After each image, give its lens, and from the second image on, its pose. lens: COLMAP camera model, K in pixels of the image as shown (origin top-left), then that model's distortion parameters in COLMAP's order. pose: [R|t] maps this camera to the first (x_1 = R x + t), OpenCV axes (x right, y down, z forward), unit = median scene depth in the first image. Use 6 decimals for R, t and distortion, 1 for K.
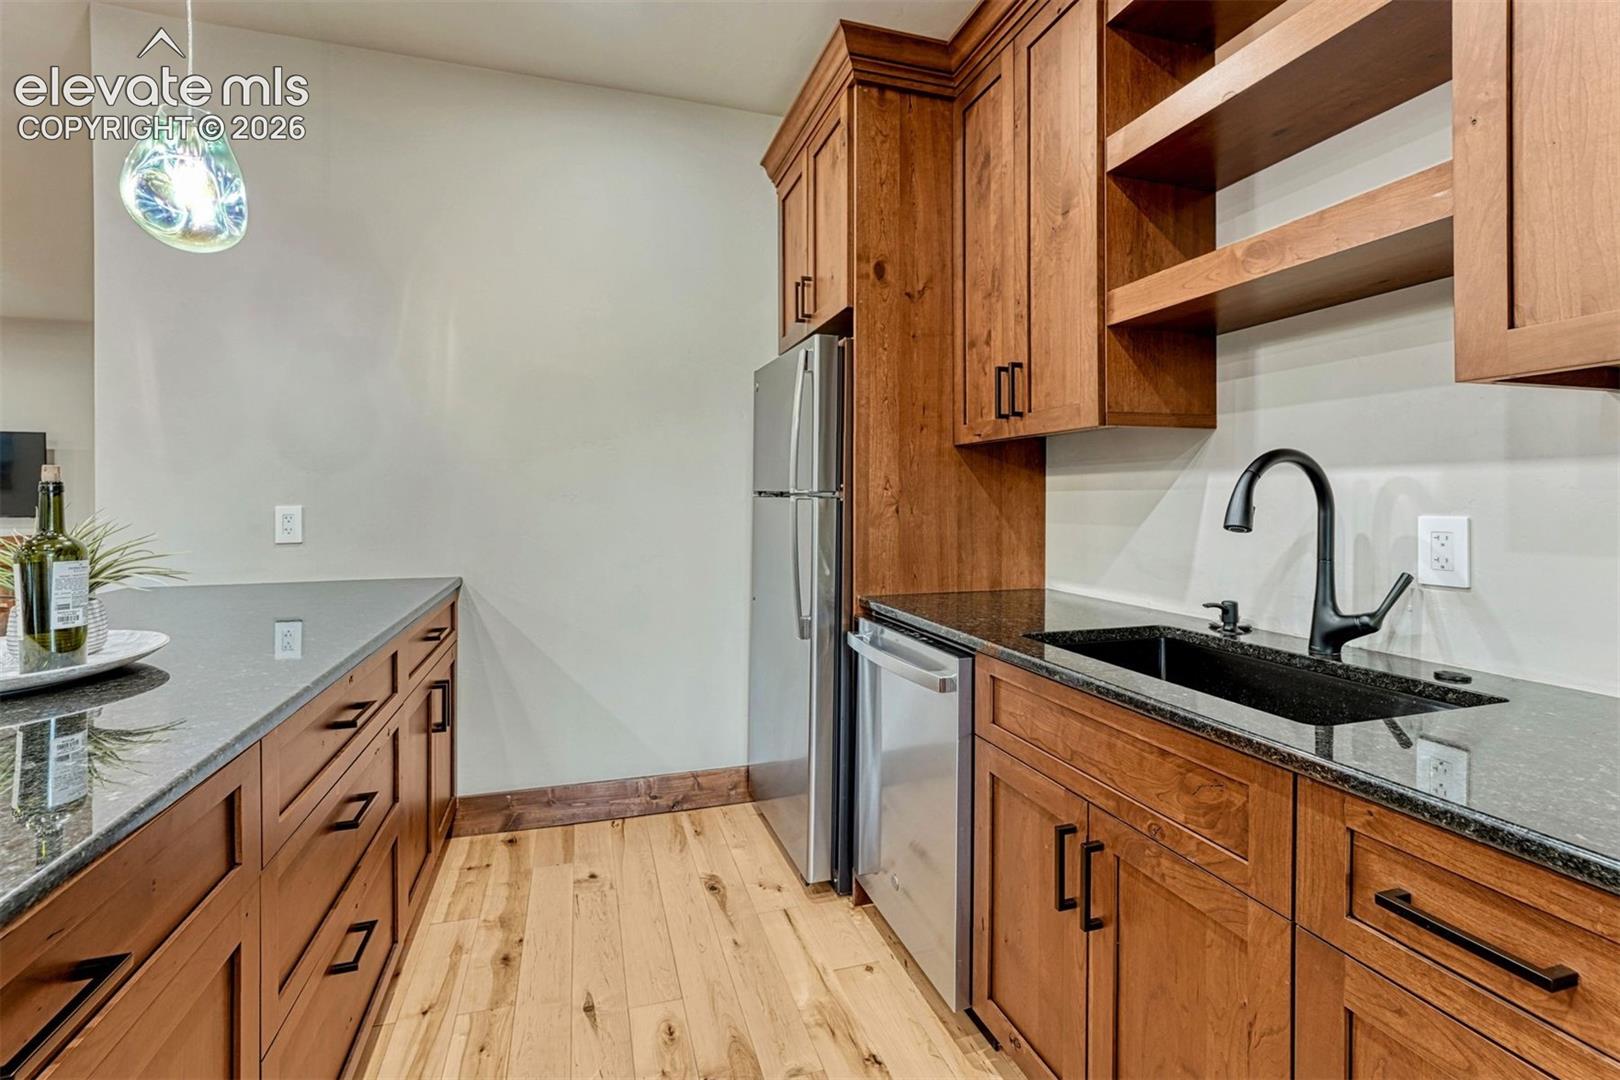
lens RADIAL K [[705.8, 0, 802.1], [0, 705.8, 493.1], [0, 0, 1]] dist [-0.002329, -0.000363]
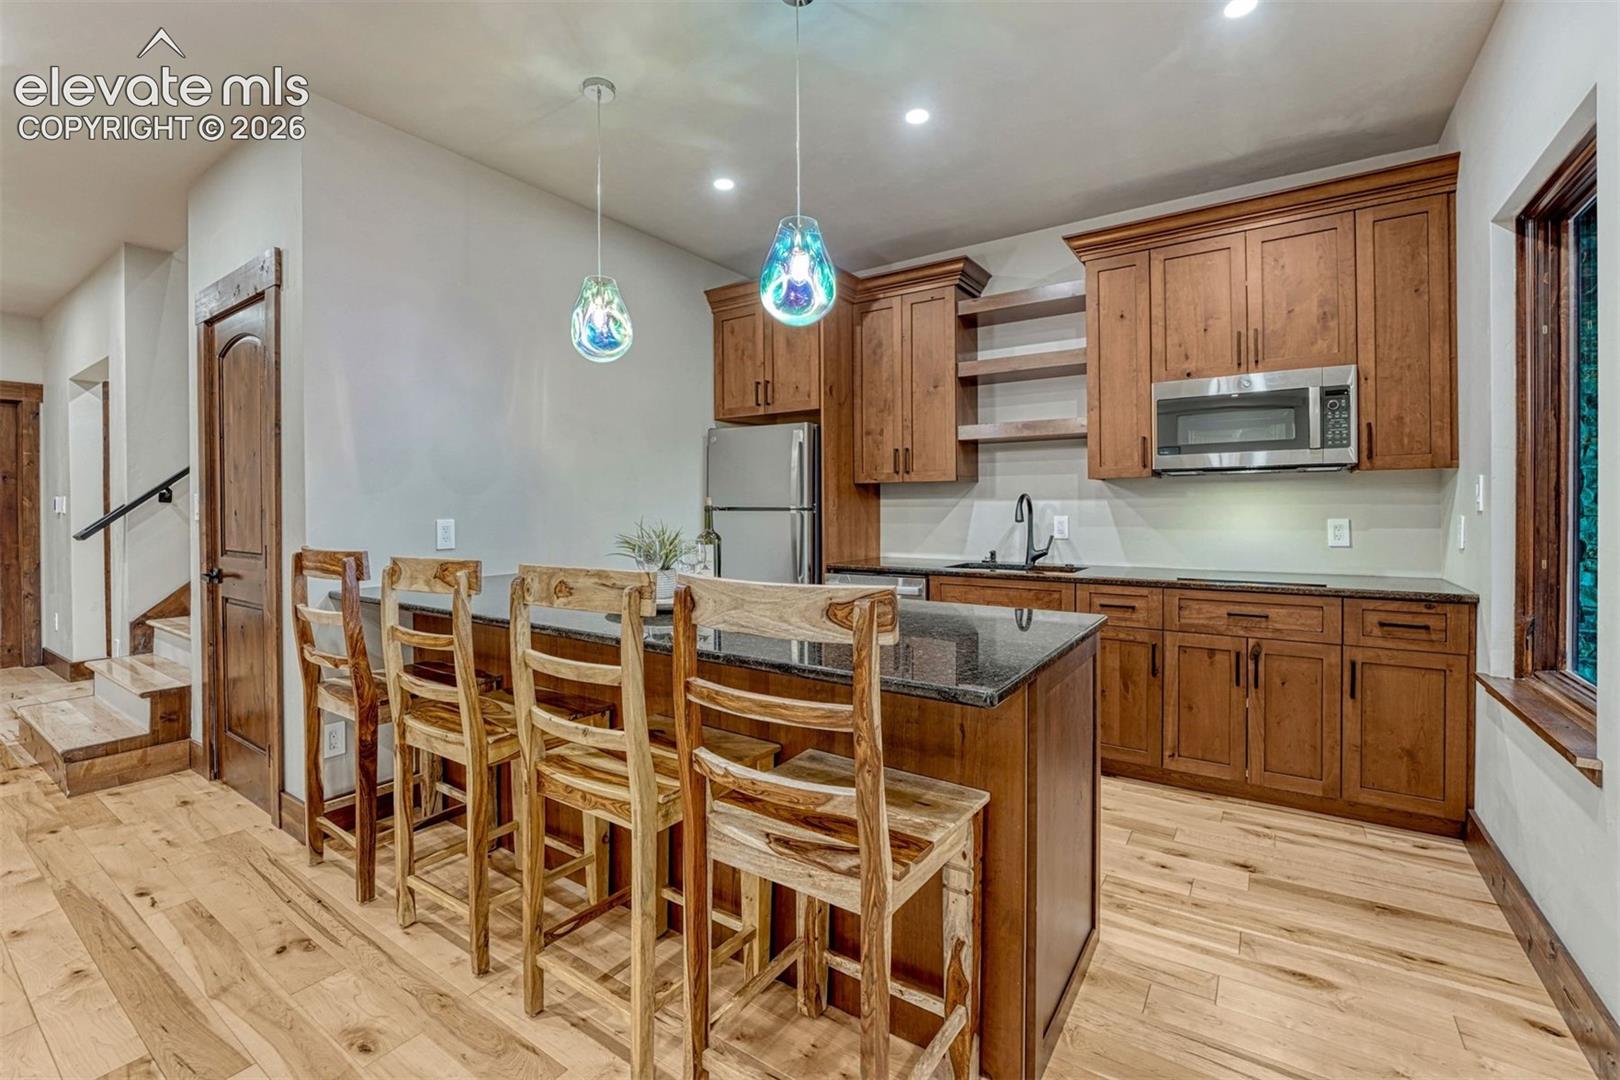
lens RADIAL K [[705.8, 0, 802.1], [0, 705.8, 493.1], [0, 0, 1]] dist [-0.002329, -0.000363]
pose [[0.782192, 0.011363, 0.622933, -1.229082], [-0.000967, 0.999855, -0.017023, -0.009979], [-0.623036, 0.012713, 0.782090, -0.462544]]
